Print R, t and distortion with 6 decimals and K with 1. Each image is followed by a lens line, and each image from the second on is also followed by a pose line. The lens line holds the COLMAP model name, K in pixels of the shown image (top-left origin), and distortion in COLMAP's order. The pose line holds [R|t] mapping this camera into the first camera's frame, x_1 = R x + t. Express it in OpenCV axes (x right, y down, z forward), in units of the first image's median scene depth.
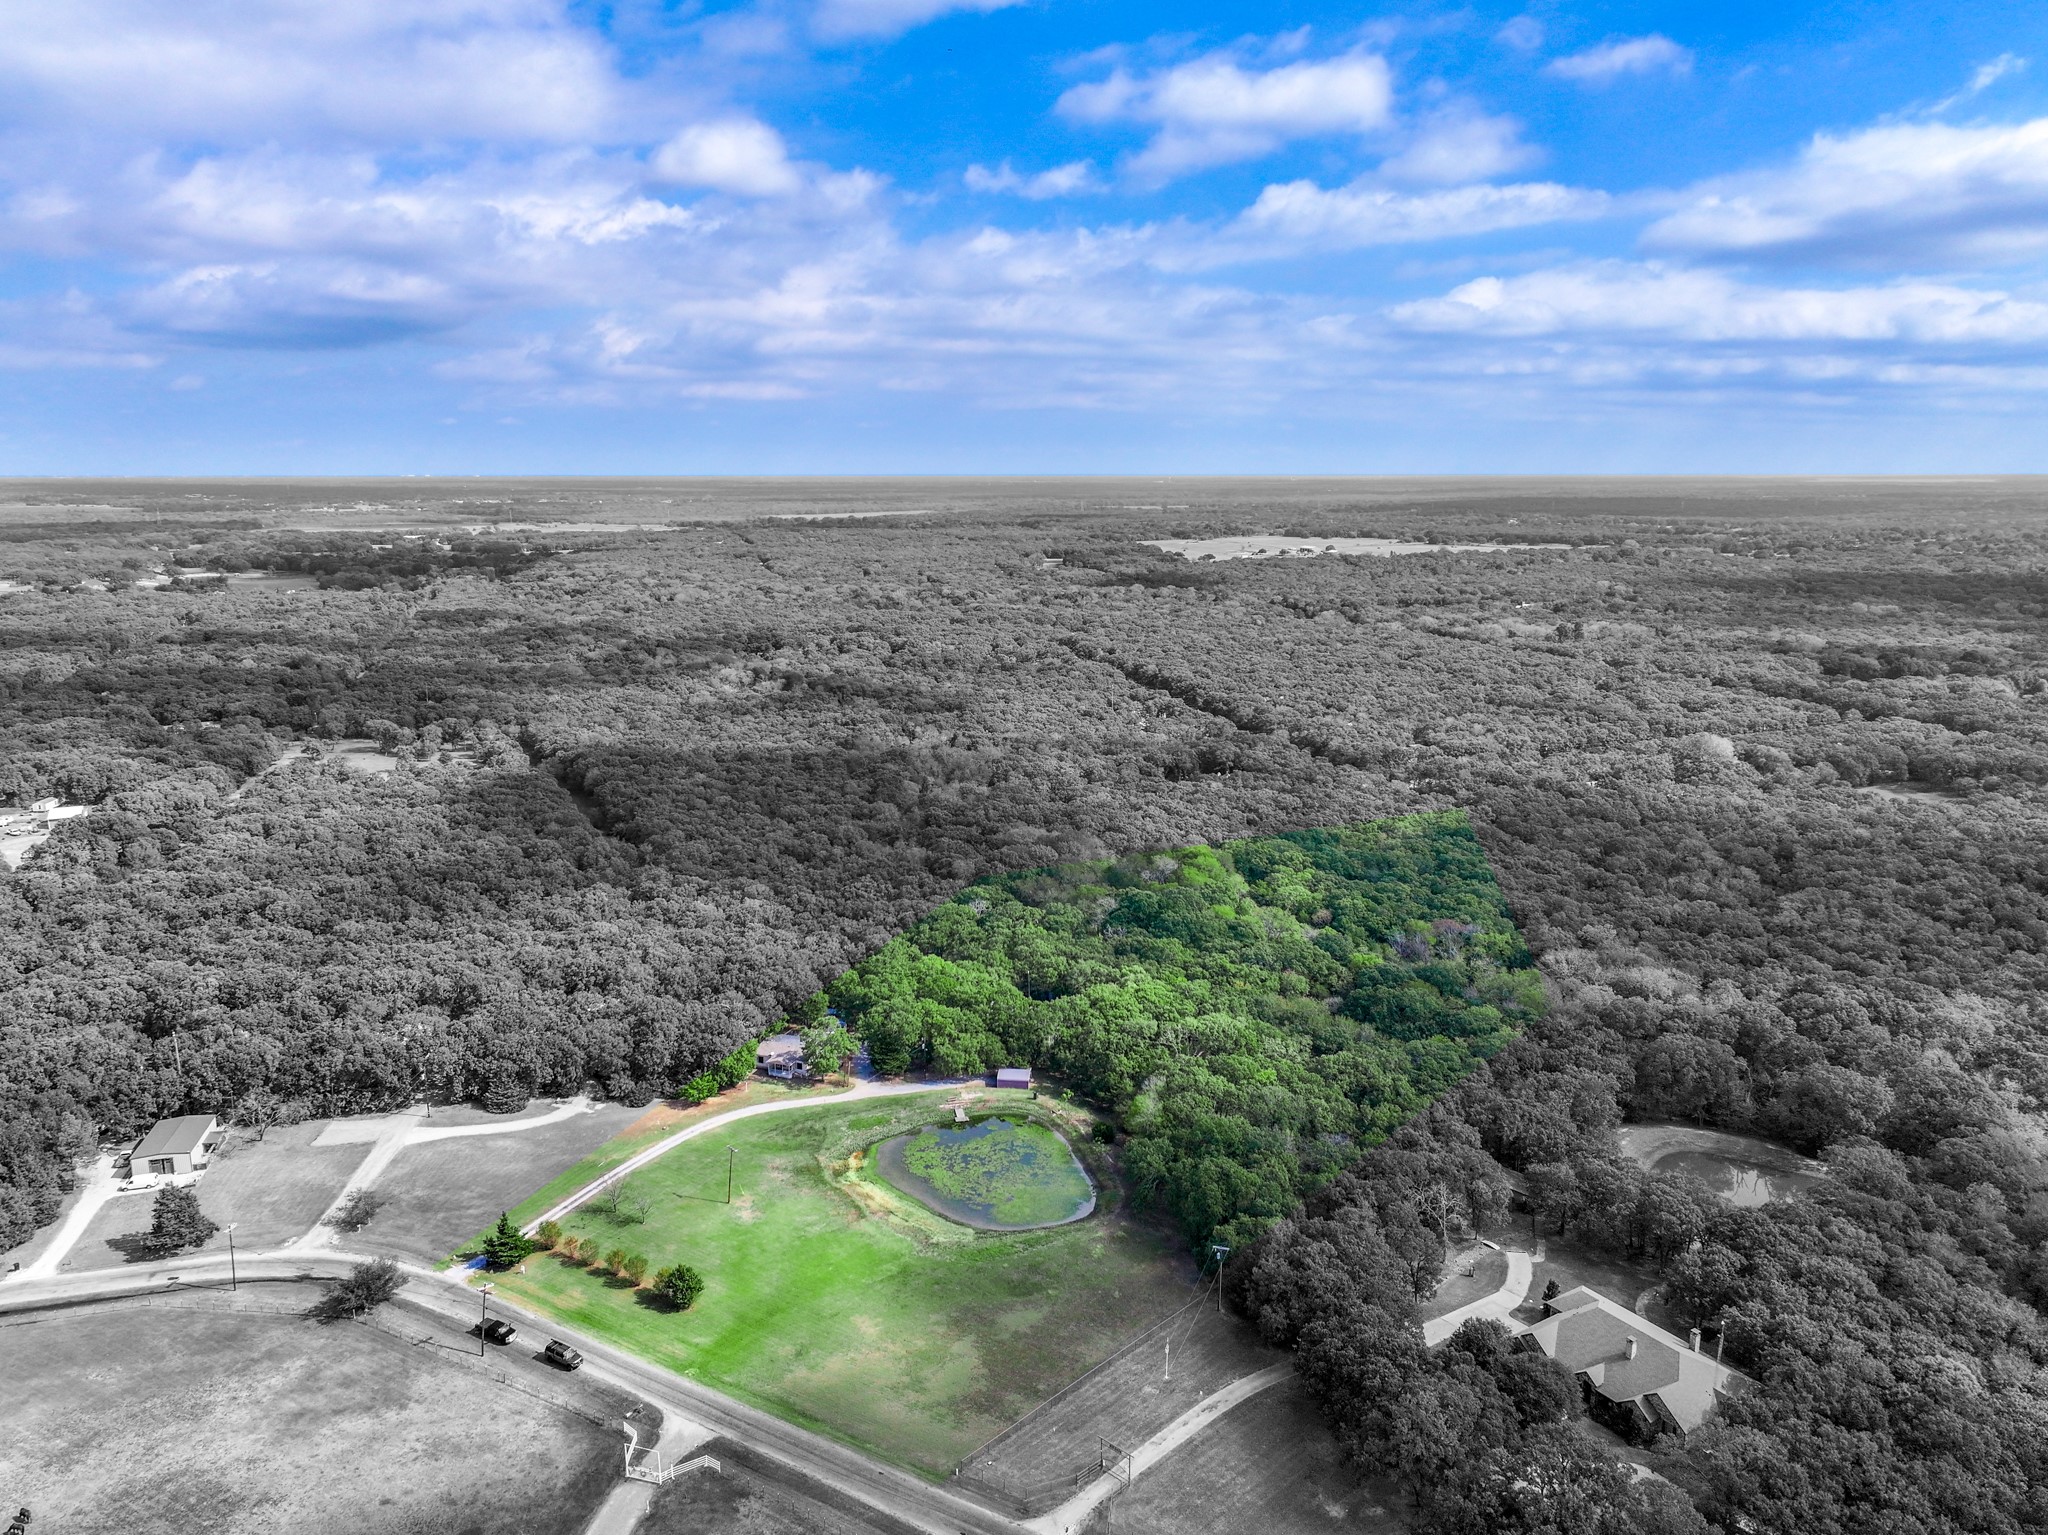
lens RADIAL K [[1430.6, 0, 1024.0], [0, 1430.6, 767.5], [0, 0, 1]] dist [0.003489, -0.002893]
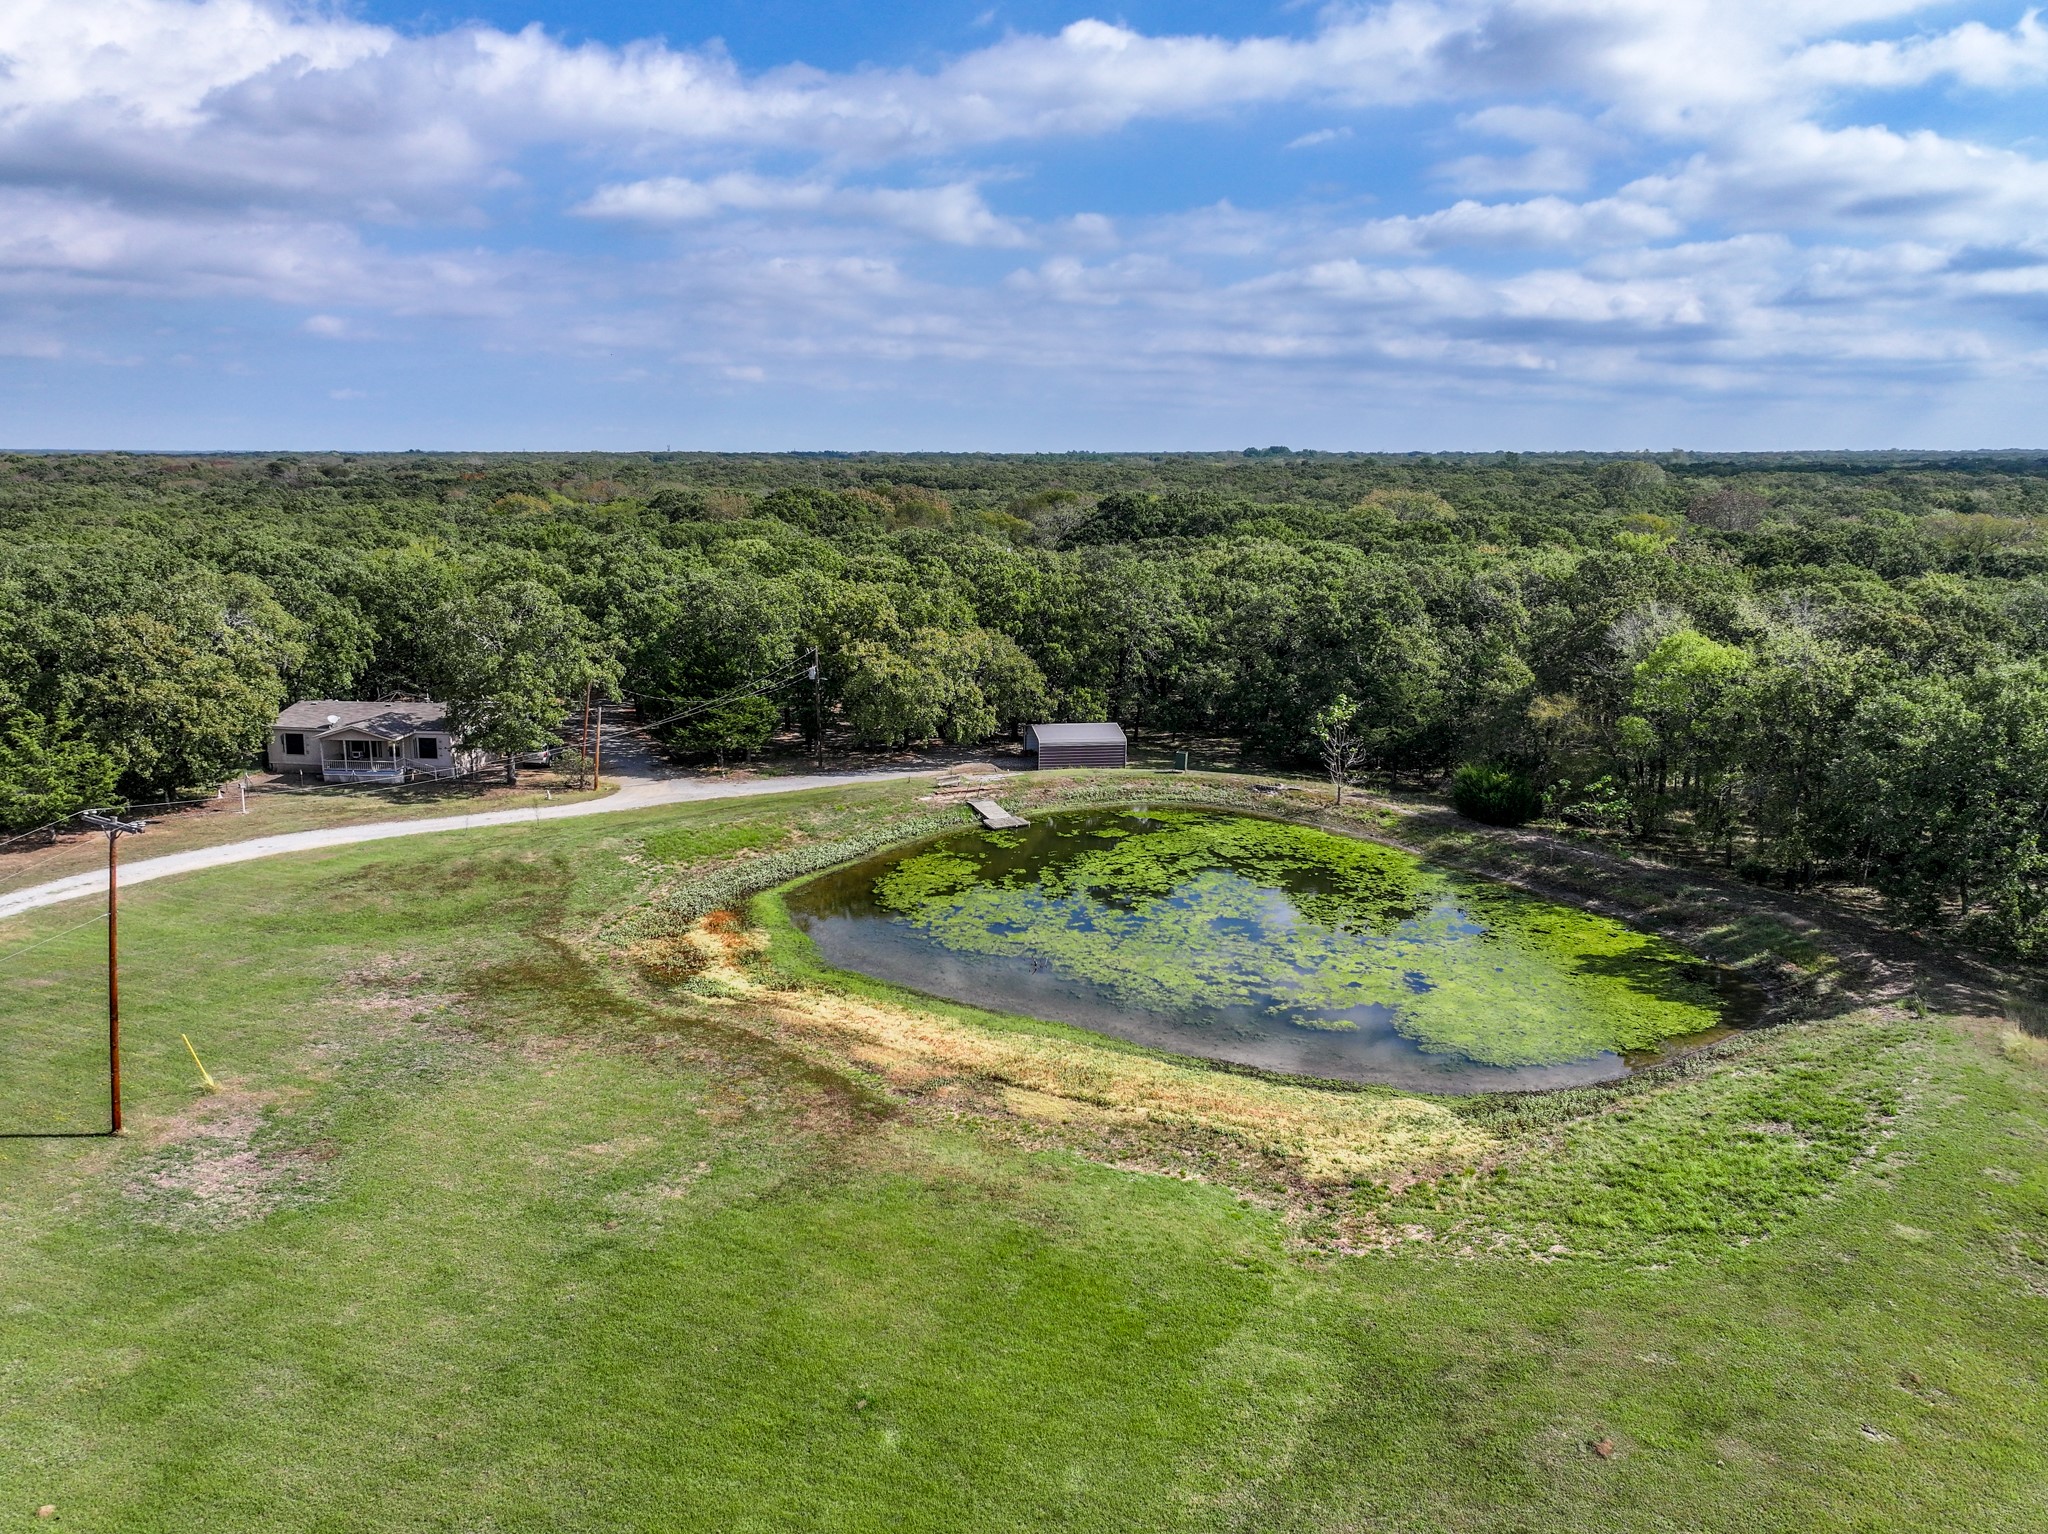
lens RADIAL K [[1456.3, 0, 1024.0], [0, 1456.3, 767.0], [0, 0, 1]] dist [0.003097, 0.003176]
pose [[0.960445, -0.053699, 0.273242, -0.124538], [0.051312, 0.998556, 0.015880, 0.225951], [-0.273701, -0.001231, 0.961814, 0.685284]]
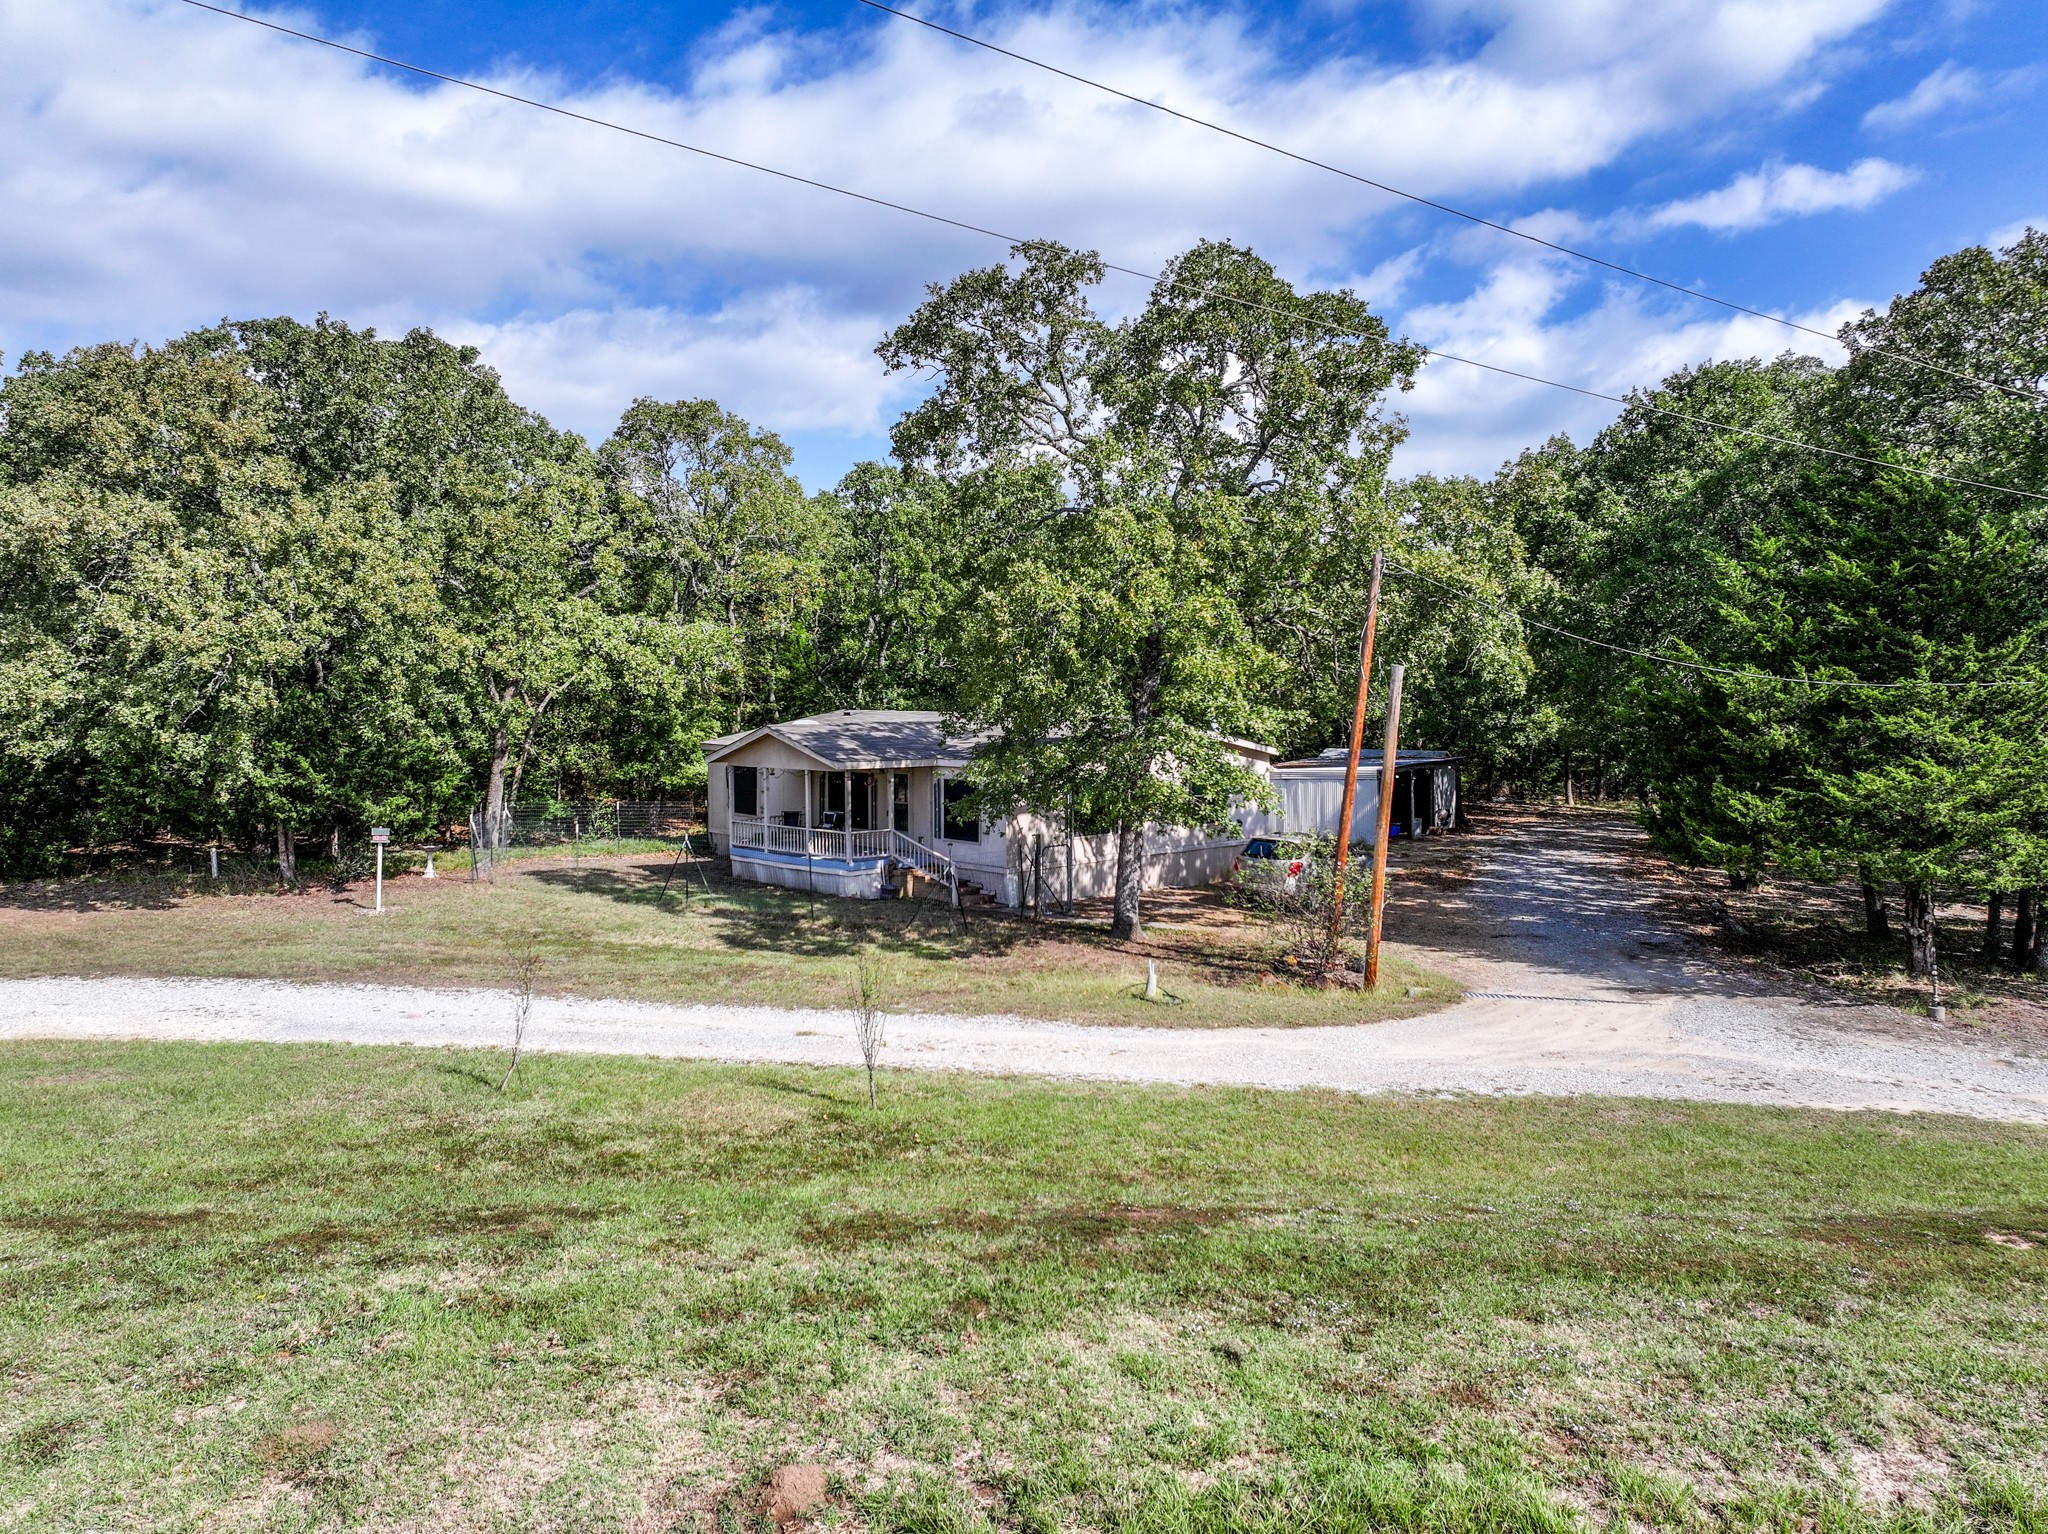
lens RADIAL K [[1430.6, 0, 1024.0], [0, 1430.6, 767.0], [0, 0, 1]] dist [0.003489, -0.002893]
pose [[0.874797, 0.010279, -0.484381, -0.104711], [-0.086992, 0.986859, -0.136166, 0.231514], [0.476616, 0.161255, 0.864196, 0.943876]]
